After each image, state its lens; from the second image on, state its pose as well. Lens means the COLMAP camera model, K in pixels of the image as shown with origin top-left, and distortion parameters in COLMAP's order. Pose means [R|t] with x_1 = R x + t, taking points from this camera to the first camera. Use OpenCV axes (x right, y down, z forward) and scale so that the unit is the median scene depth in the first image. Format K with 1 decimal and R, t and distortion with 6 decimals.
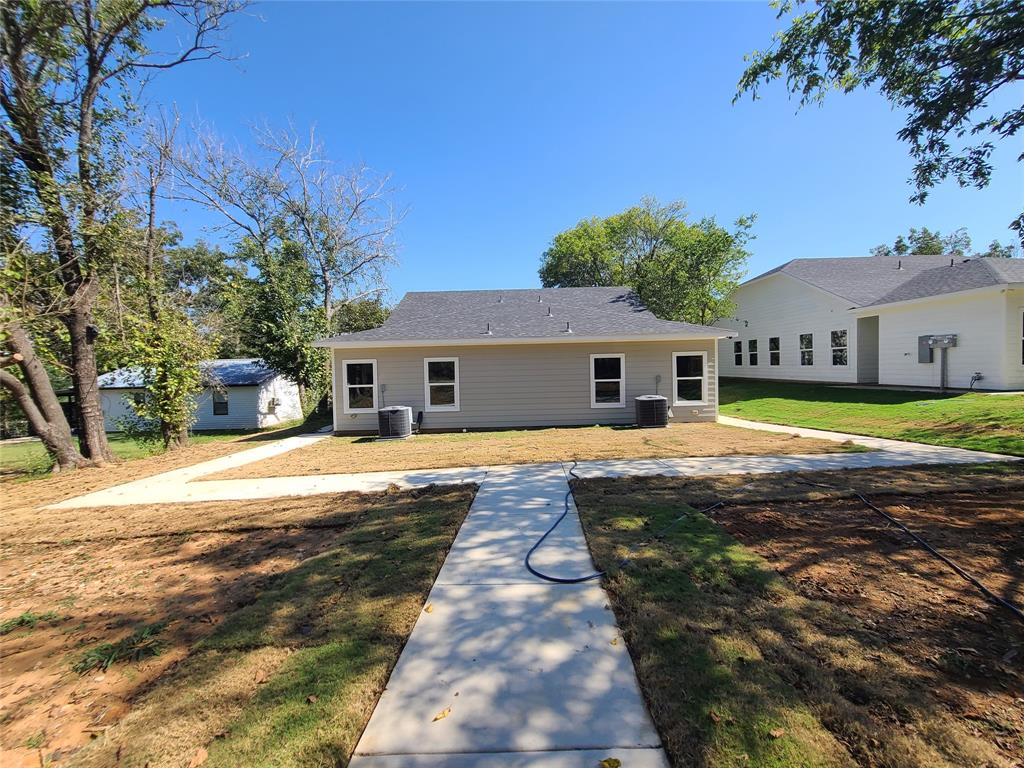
lens RADIAL K [[421.9, 0, 513.5], [0, 421.9, 377.4], [0, 0, 1]] dist [0.000832, -0.000548]
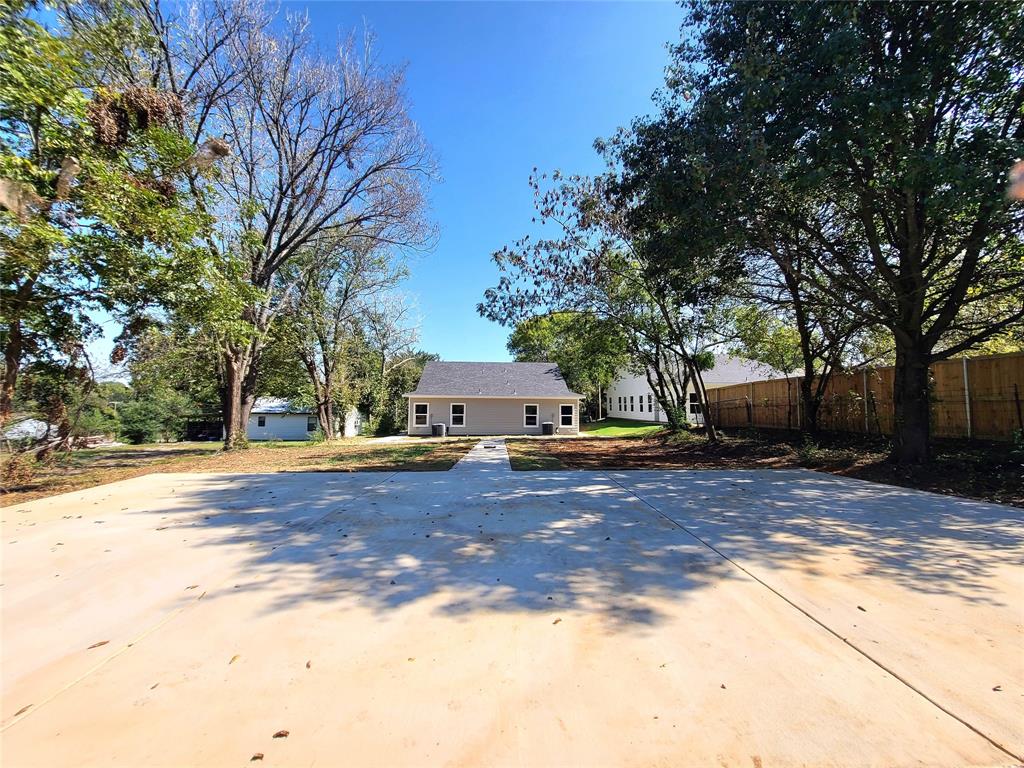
lens RADIAL K [[421.9, 0, 513.5], [0, 421.9, 377.4], [0, 0, 1]] dist [0.000832, -0.000548]
pose [[0.997293, 0.034630, 0.064857, -0.026610], [-0.028166, 0.994782, -0.098058, 0.028826], [-0.067914, 0.095966, 0.993065, -1.271313]]
